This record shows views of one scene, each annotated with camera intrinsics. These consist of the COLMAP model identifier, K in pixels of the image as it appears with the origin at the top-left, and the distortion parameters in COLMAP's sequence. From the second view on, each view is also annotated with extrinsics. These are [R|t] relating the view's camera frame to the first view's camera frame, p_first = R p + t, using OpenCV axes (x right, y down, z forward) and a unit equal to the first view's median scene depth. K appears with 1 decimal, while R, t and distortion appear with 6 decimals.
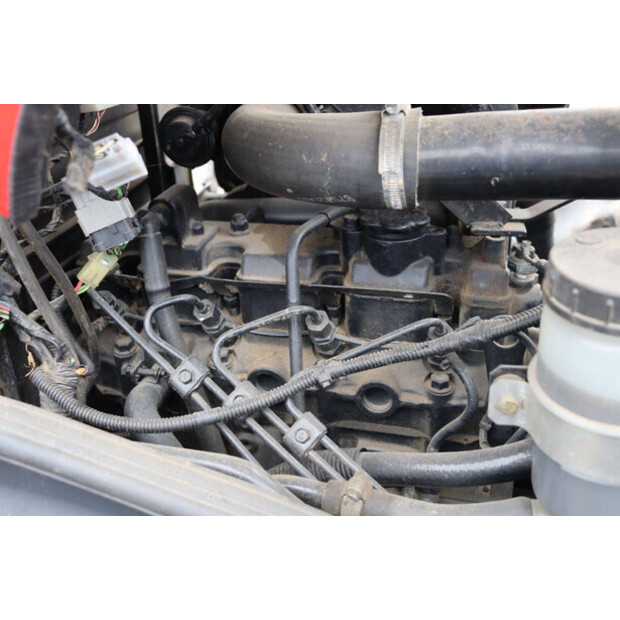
lens RADIAL K [[623.5, 0, 310.0], [0, 623.5, 310.0], [0, 0, 1]] dist [-0.067164, 0.011132]
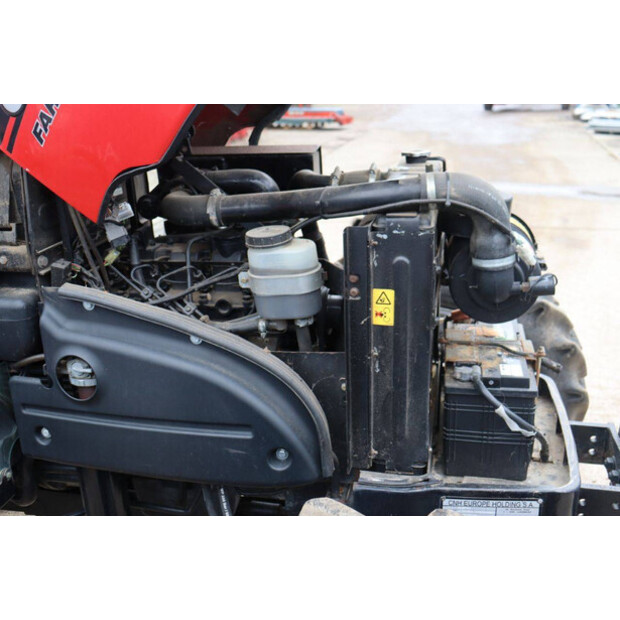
lens RADIAL K [[699.3, 0, 310.0], [0, 699.3, 310.0], [0, 0, 1]] dist [0.012320, 0.005920]
pose [[0.999753, -0.017881, 0.013168, 0.444183], [0.019810, 0.986108, -0.164921, 0.663106], [-0.010037, 0.165141, 0.986219, -1.879686]]
